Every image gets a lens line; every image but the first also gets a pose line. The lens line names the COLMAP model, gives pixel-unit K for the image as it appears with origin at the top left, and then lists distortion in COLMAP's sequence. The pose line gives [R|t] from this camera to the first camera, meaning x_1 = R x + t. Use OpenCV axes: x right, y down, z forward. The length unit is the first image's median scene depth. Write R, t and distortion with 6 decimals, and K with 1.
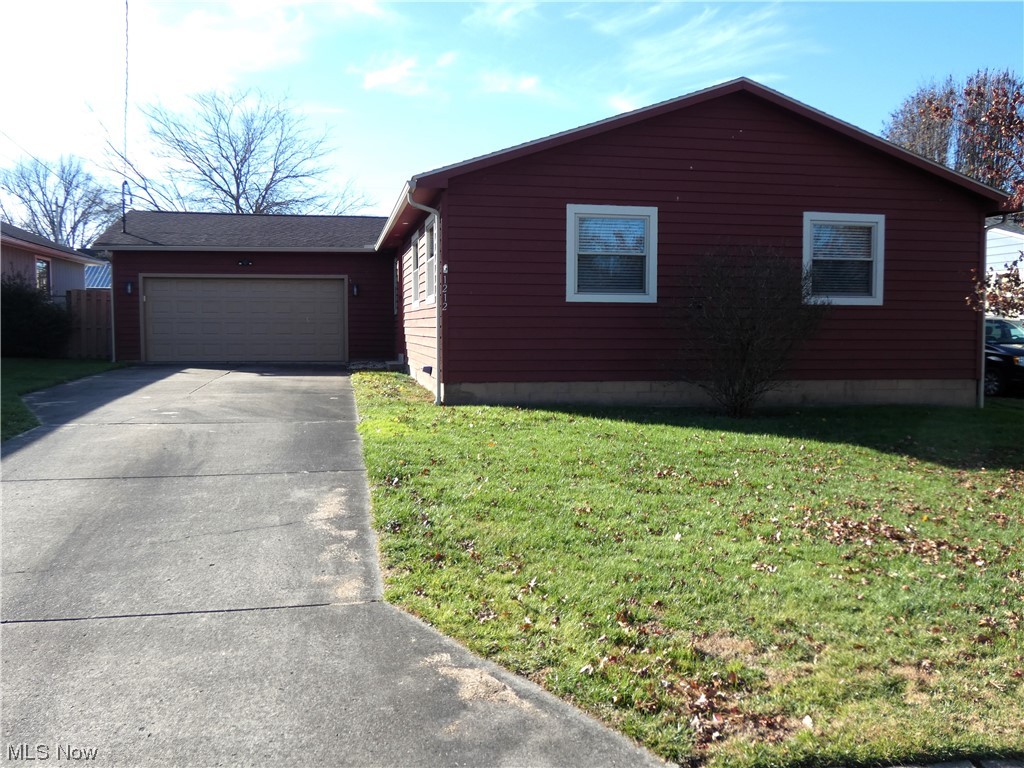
lens RADIAL K [[882.3, 0, 535.5], [0, 882.3, 477.4], [0, 0, 1]] dist [-0.021347, -0.002213]
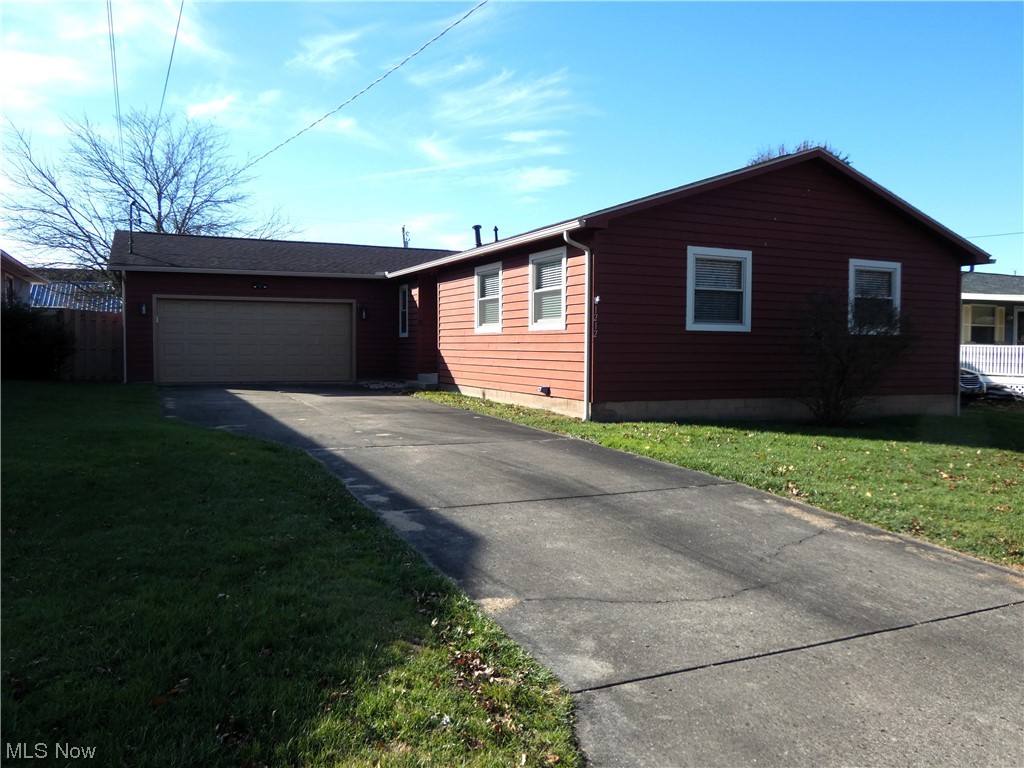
lens RADIAL K [[805.8, 0, 553.9], [0, 805.8, 429.8], [0, 0, 1]] dist [-0.022879, 0.020432]
pose [[0.971433, -0.019510, 0.236512, -0.323929], [0.035076, 0.997473, -0.061788, -0.010066], [-0.234709, 0.068319, 0.969662, 0.030714]]
